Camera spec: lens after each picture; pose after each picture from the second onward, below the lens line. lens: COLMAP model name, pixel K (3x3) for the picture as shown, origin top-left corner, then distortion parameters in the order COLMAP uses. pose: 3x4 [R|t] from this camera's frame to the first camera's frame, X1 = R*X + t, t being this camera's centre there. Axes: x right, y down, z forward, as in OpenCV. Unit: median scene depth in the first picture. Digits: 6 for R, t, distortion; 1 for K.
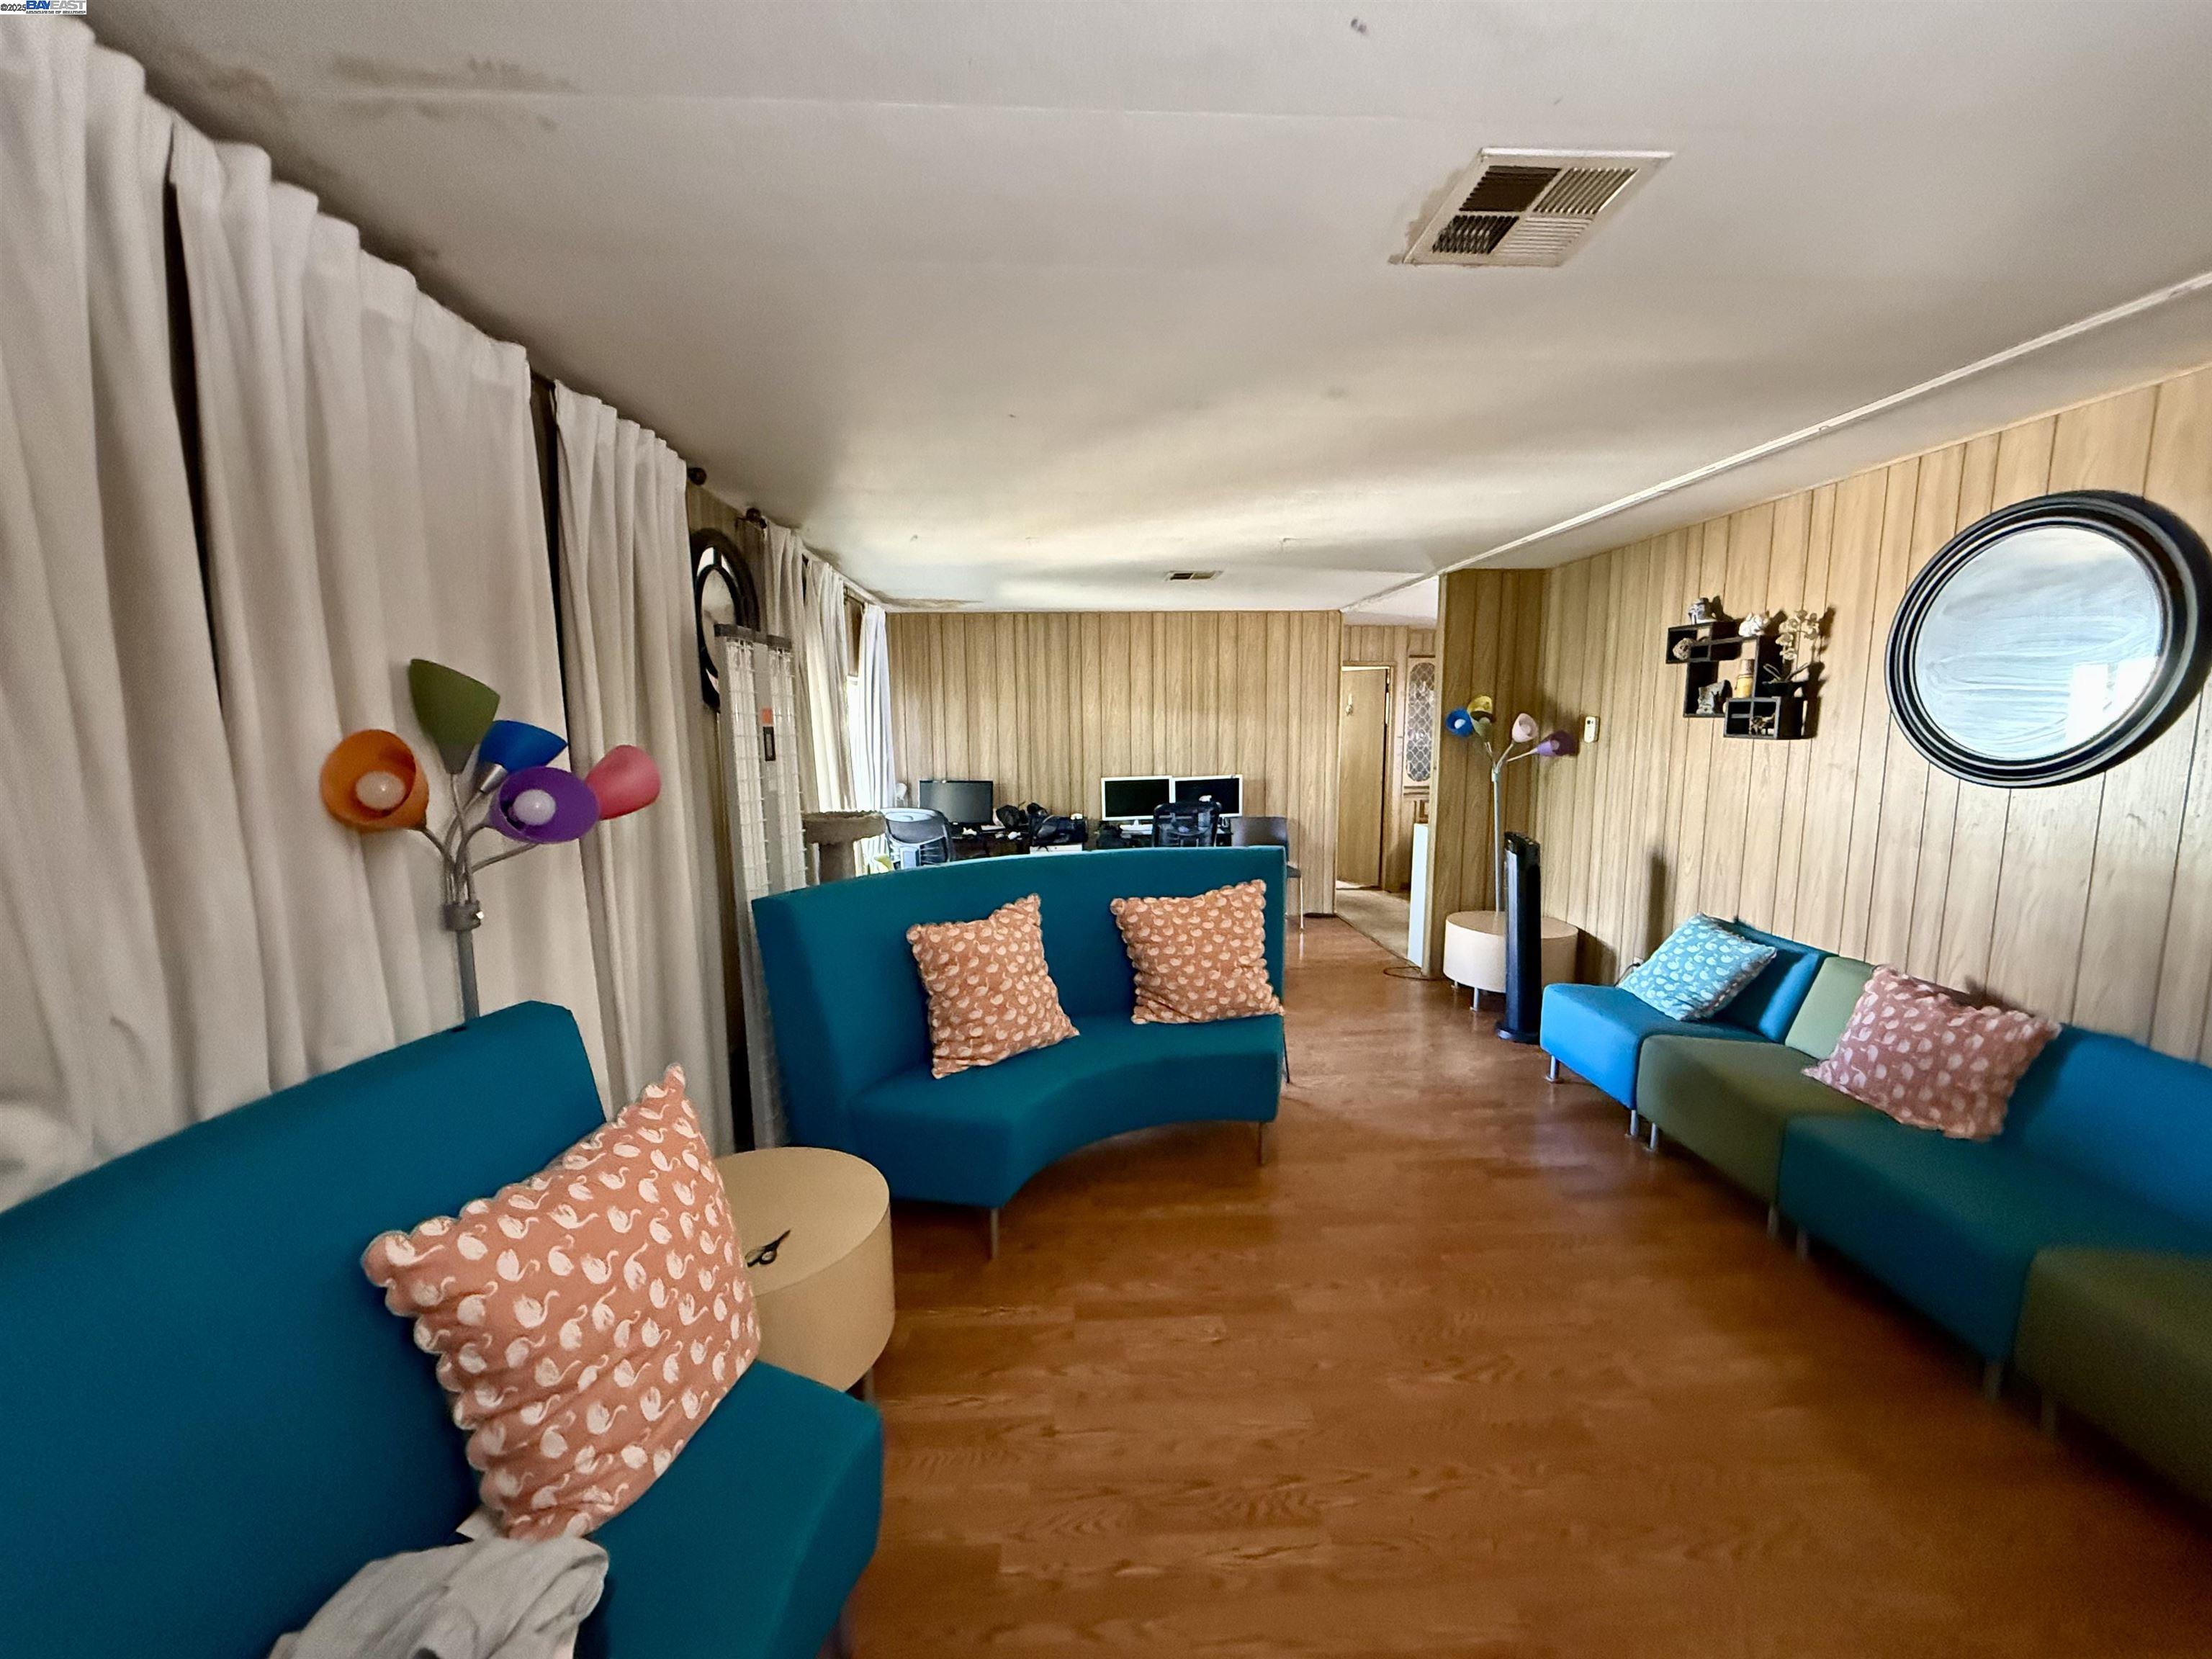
lens RADIAL K [[886.7, 0, 1104.4], [0, 886.7, 834.7], [0, 0, 1]] dist [-0.000080, -0.000012]
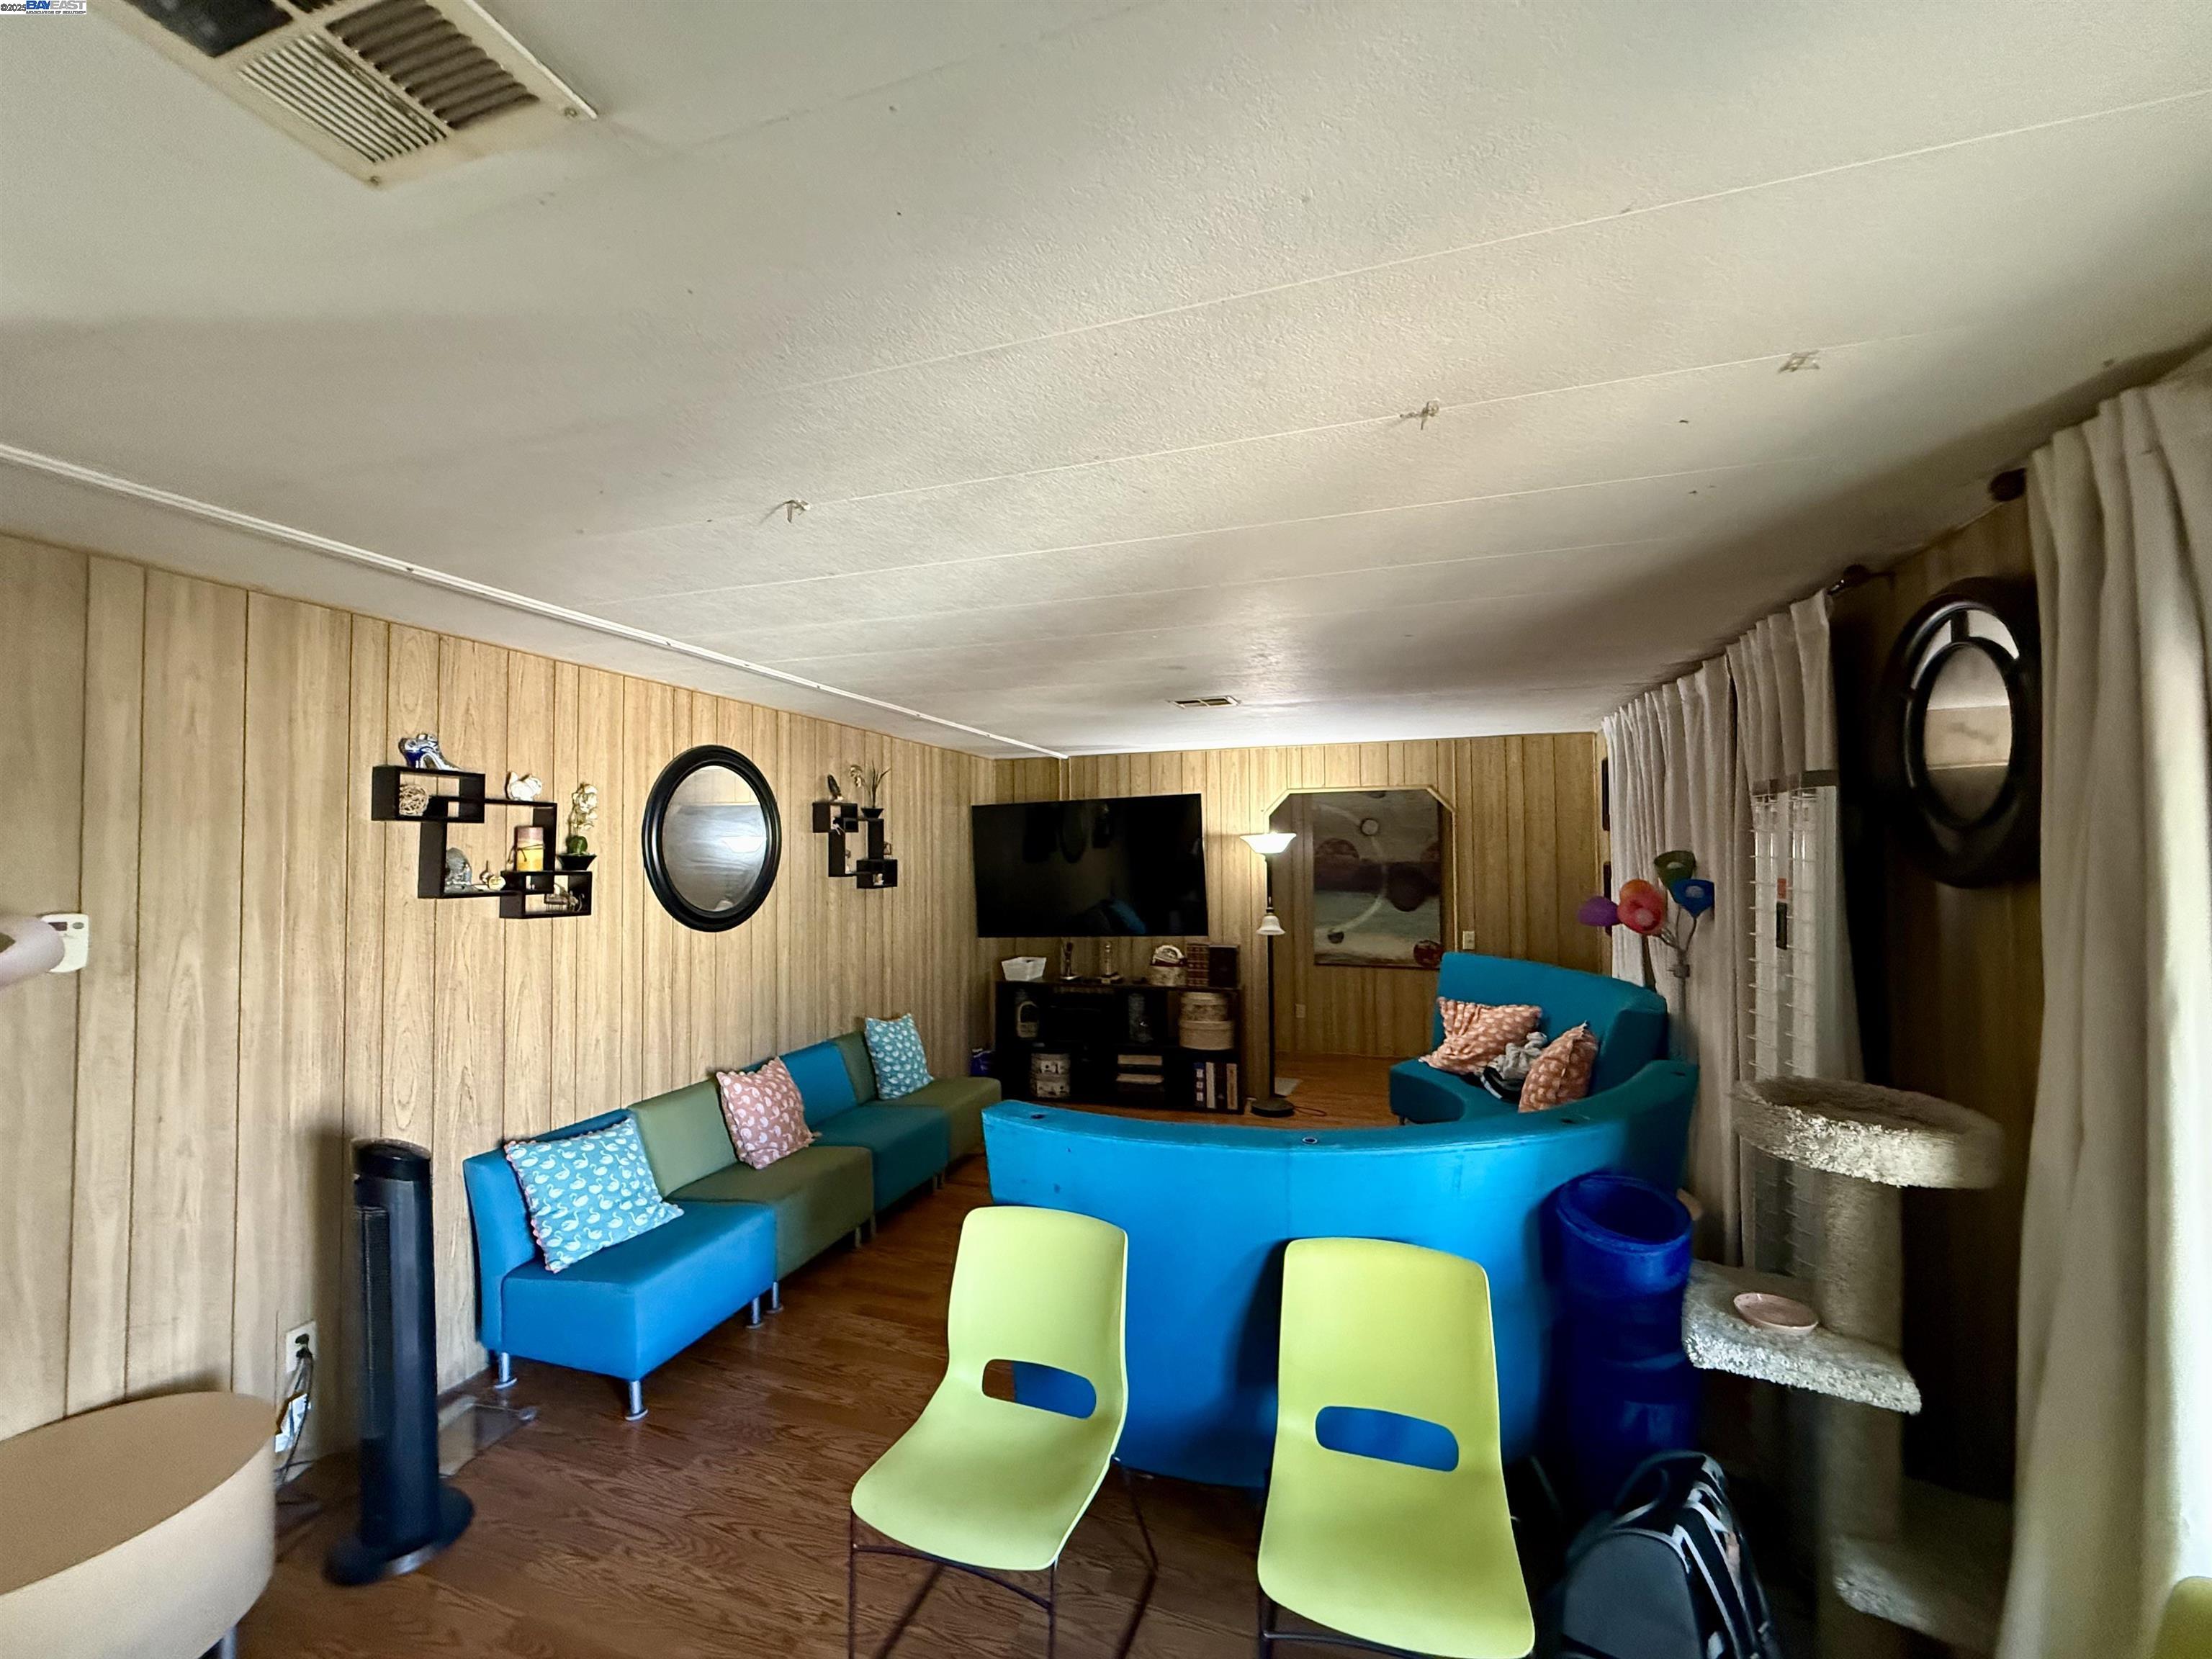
lens RADIAL K [[886.7, 0, 1108.4], [0, 886.7, 839.9], [0, 0, 1]] dist [-0.000080, -0.000012]
pose [[-0.935317, 0.013524, 0.353553, -0.100921], [0.052116, 0.993635, 0.099862, -0.237049], [-0.349952, 0.111828, -0.930069, 1.566417]]
